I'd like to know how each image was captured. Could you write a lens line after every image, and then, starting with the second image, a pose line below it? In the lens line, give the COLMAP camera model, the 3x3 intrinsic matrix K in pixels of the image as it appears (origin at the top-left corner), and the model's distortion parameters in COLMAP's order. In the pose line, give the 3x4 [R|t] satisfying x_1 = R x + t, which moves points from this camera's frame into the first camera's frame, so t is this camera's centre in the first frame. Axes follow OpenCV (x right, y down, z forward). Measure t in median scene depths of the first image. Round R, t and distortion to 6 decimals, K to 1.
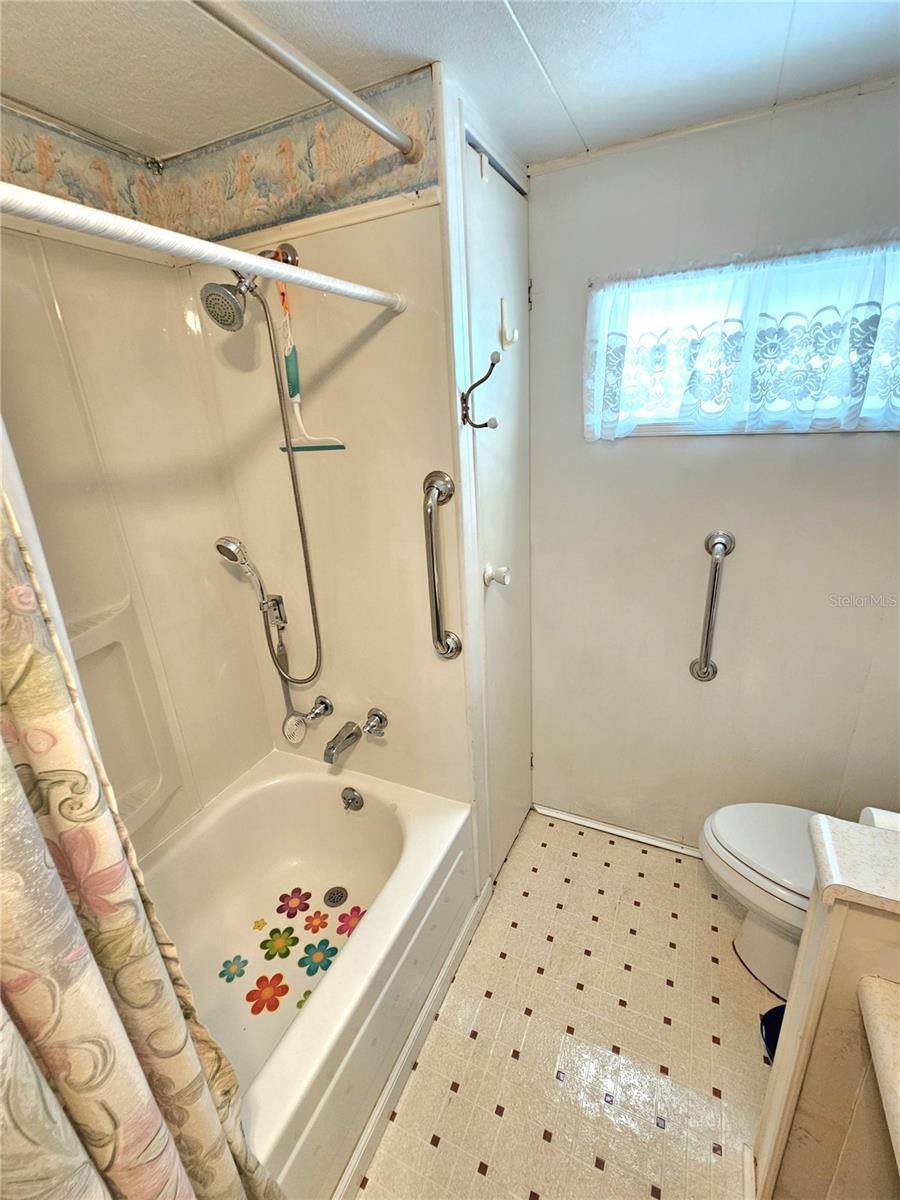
lens RADIAL K [[504.6, 0, 450.0], [0, 504.6, 600.0], [0, 0, 1]] dist [-0.000172, -0.000127]
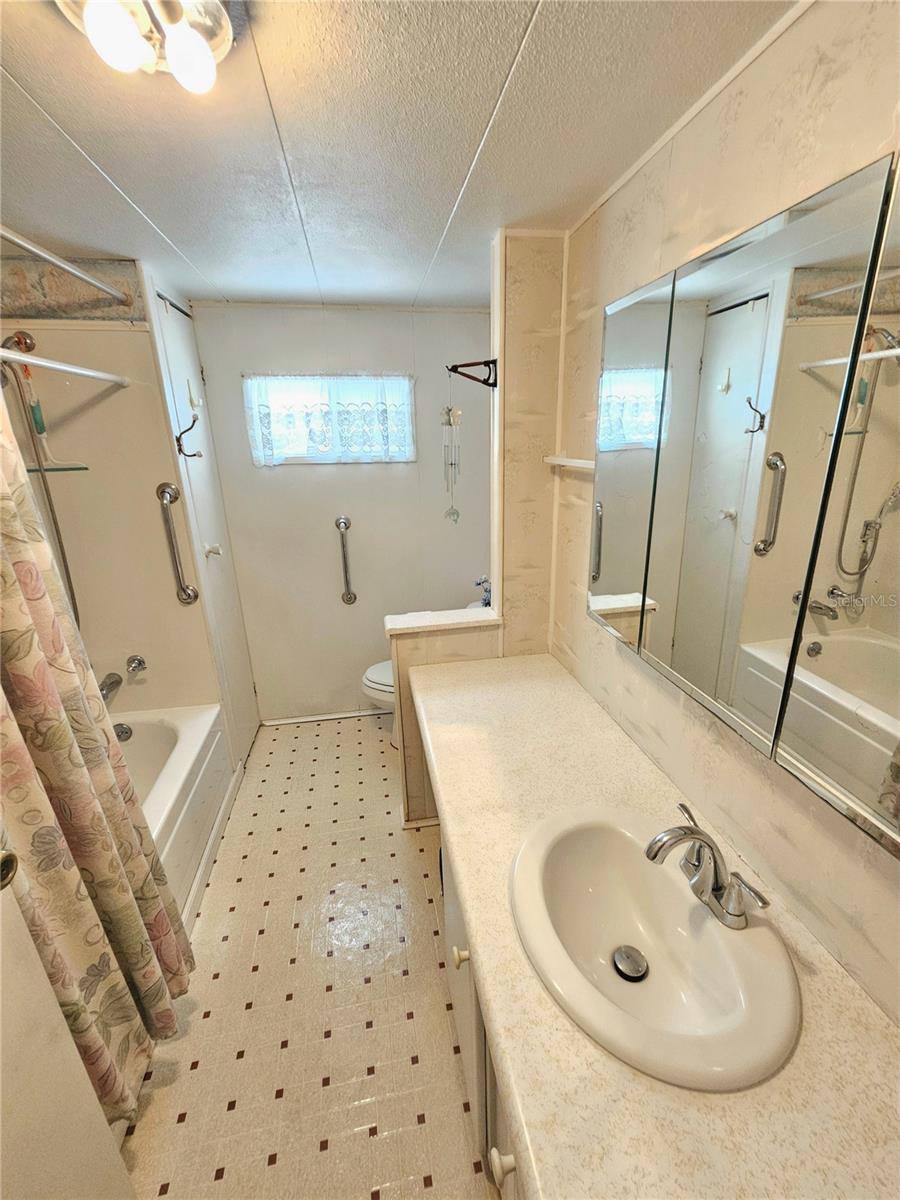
lens RADIAL K [[504.6, 0, 450.0], [0, 504.6, 600.0], [0, 0, 1]] dist [-0.000172, -0.000127]
pose [[0.810351, -0.143515, 0.568097, -0.237408], [0.182774, 0.983077, -0.012366, 0.274631], [-0.556708, 0.113854, 0.822869, -0.726633]]
